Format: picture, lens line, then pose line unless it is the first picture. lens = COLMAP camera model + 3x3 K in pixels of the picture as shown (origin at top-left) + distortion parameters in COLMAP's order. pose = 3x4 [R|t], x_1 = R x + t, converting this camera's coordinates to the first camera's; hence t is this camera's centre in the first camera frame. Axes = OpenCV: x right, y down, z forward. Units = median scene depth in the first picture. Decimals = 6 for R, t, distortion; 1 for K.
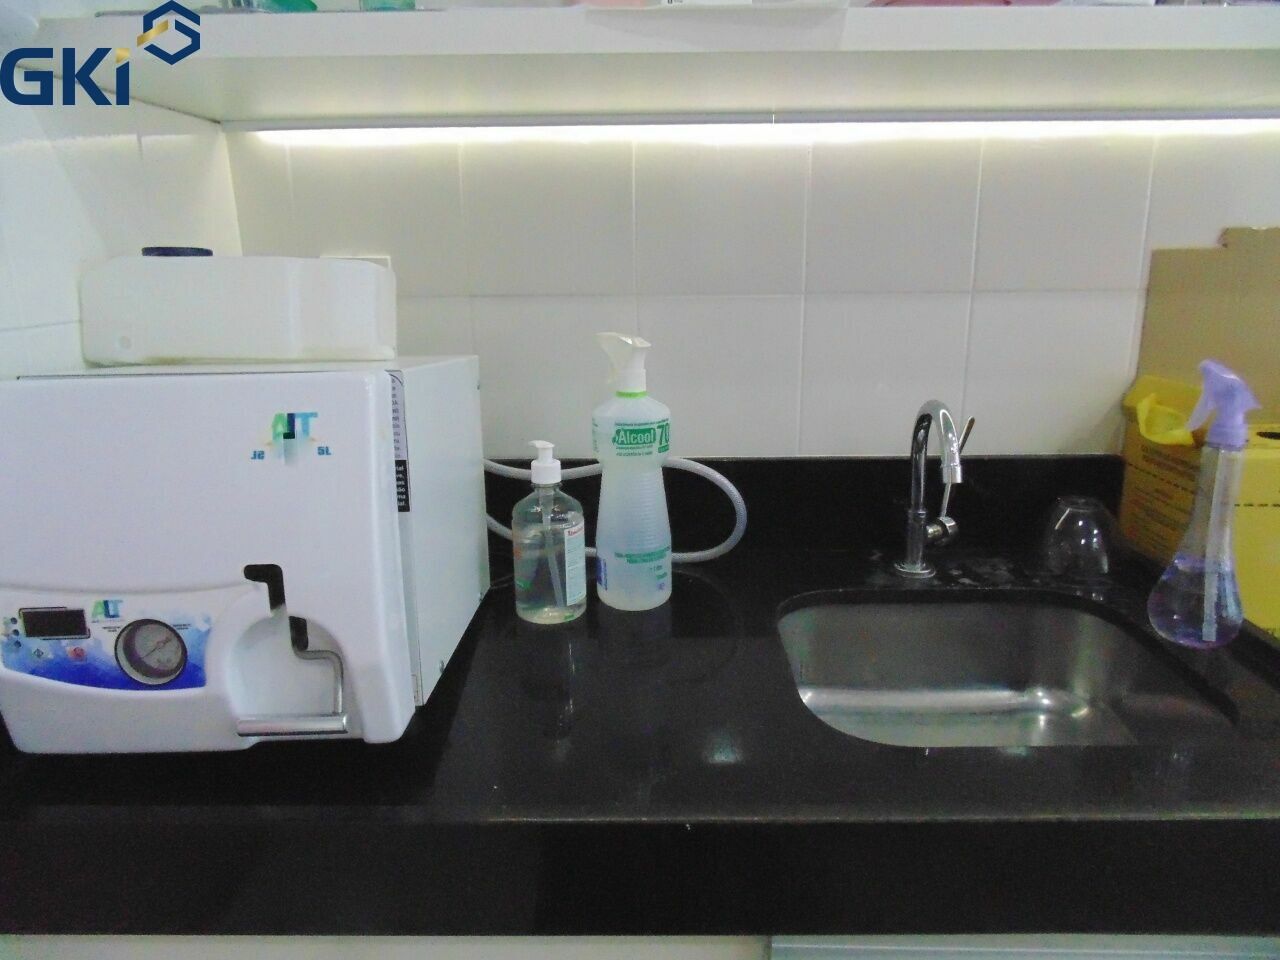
lens RADIAL K [[858.6, 0, 645.2], [0, 858.6, 479.0], [0, 0, 1]] dist [-0.002616, -0.001657]
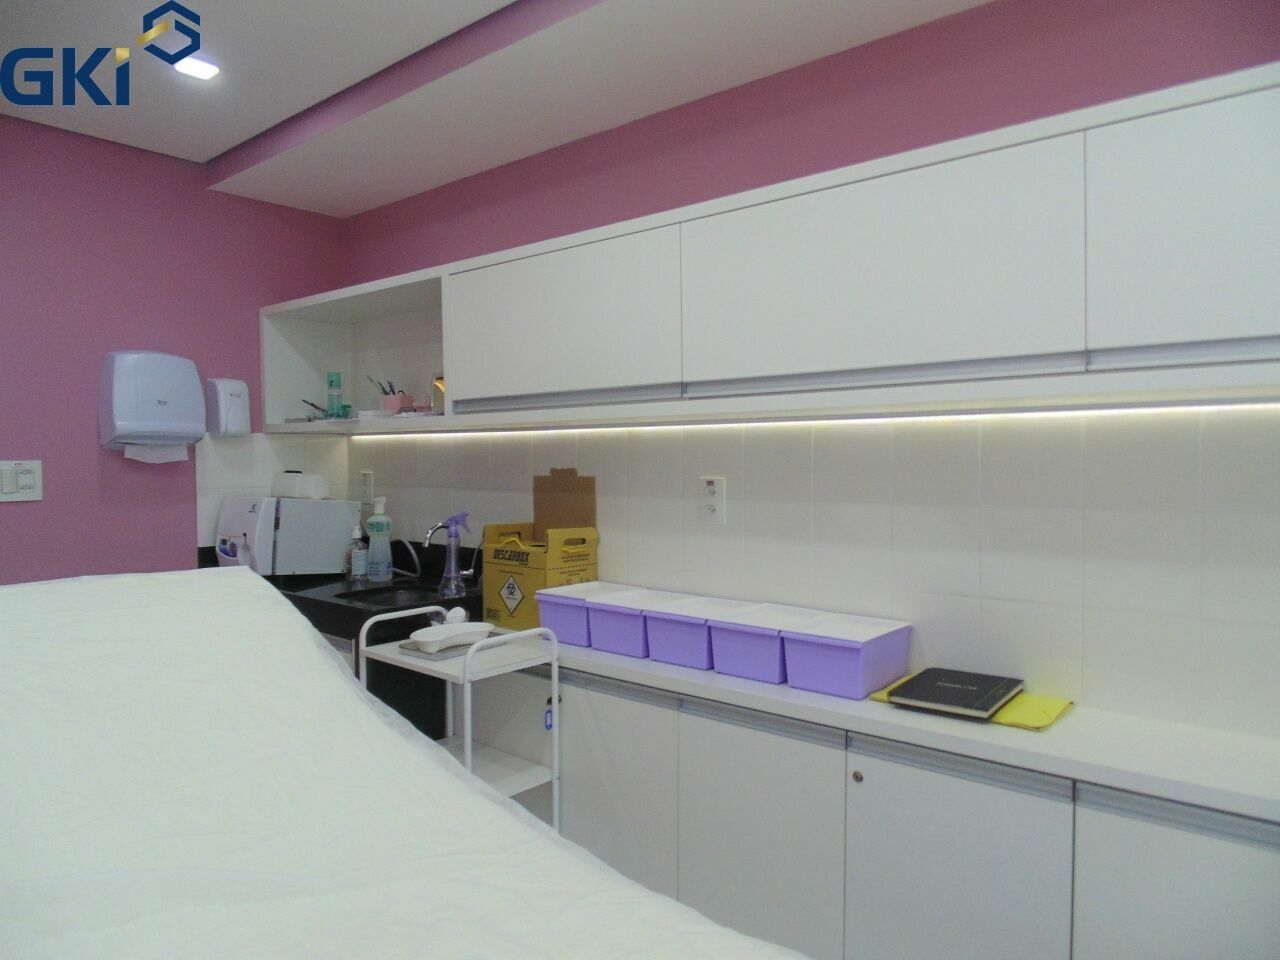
lens RADIAL K [[858.6, 0, 645.2], [0, 858.6, 479.0], [0, 0, 1]] dist [-0.002616, -0.001657]
pose [[0.767634, 0.028205, -0.640268, 2.810507], [-0.167339, 0.973196, -0.157757, 0.117153], [0.618656, 0.228241, 0.751778, -0.869693]]
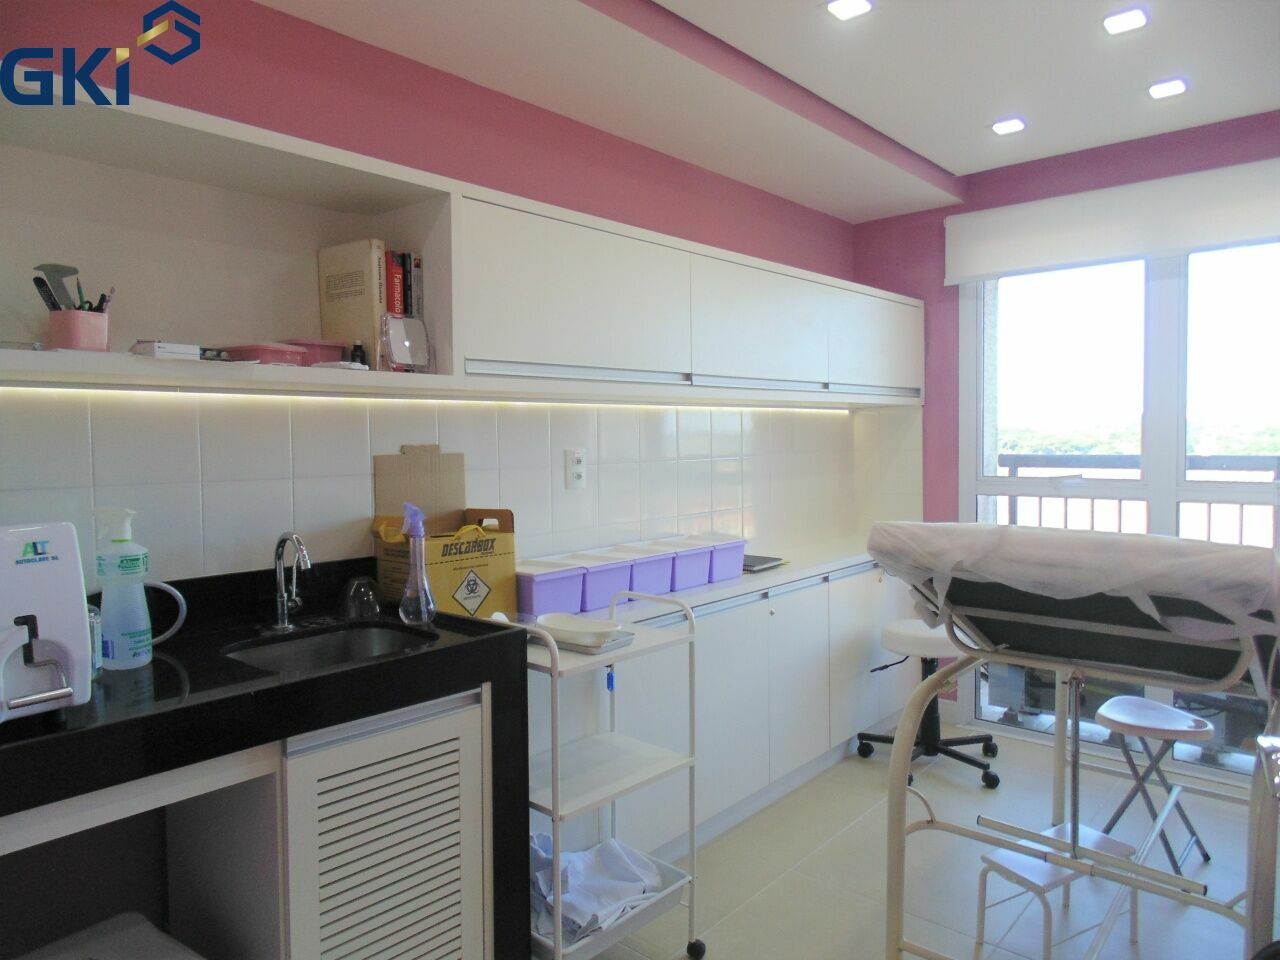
lens RADIAL K [[847.2, 0, 640.0], [0, 847.2, 480.0], [0, 0, 1]] dist [-0.002991, -0.002385]
pose [[0.651609, -0.032332, 0.757866, -0.602064], [0.193673, 0.973070, -0.125006, 0.190916], [-0.733414, 0.228233, 0.640323, -0.856962]]
